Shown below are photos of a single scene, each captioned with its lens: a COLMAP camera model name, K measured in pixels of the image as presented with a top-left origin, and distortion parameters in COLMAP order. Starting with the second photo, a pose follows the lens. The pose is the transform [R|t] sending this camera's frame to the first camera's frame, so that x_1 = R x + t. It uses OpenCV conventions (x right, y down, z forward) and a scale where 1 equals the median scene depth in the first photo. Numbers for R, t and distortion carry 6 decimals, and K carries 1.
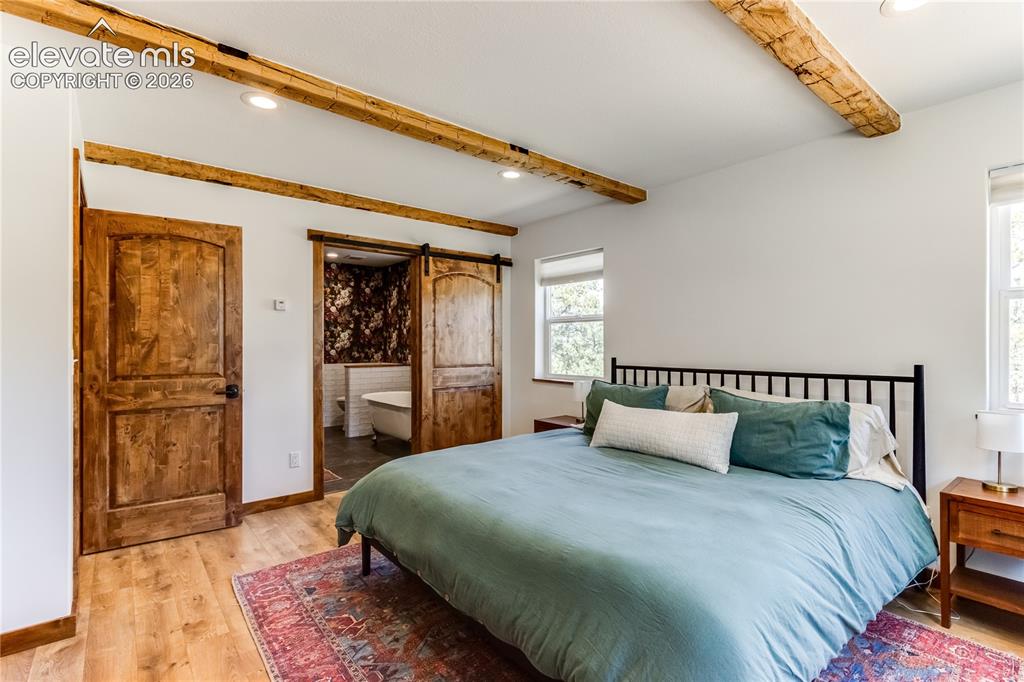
lens RADIAL K [[468.8, 0, 518.4], [0, 468.8, 344.7], [0, 0, 1]] dist [0.000959, 0.000028]
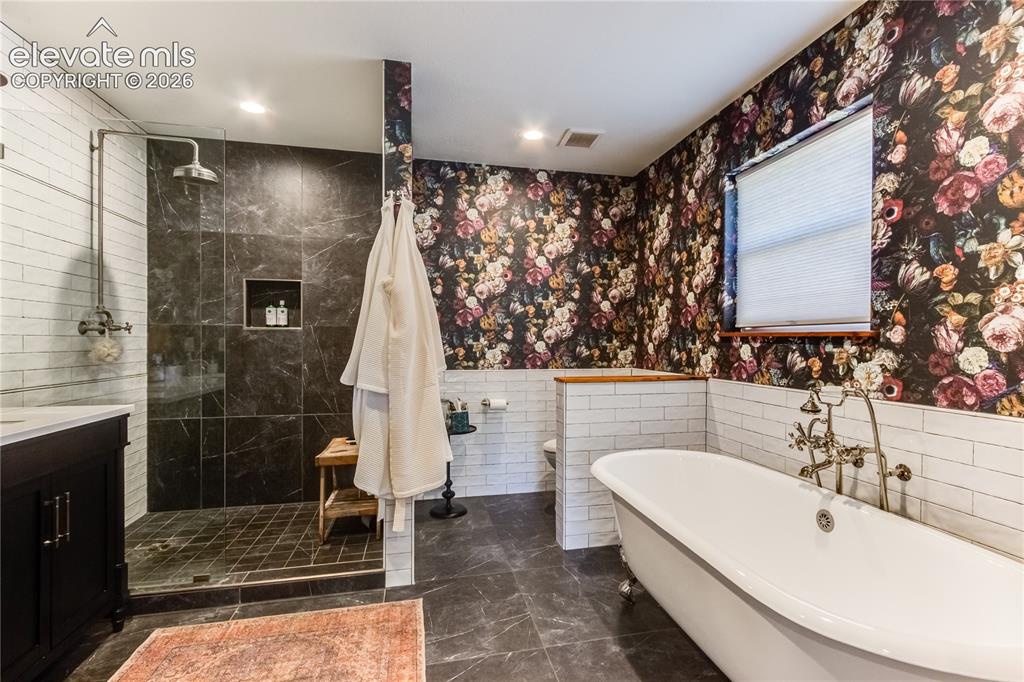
lens RADIAL K [[468.8, 0, 517.8], [0, 468.8, 342.8], [0, 0, 1]] dist [0.000959, 0.000028]
pose [[0.882947, 0.001695, -0.469469, -0.174013], [-0.001539, 0.999999, 0.000716, 0.011411], [0.469469, 0.000090, 0.882949, 0.526544]]
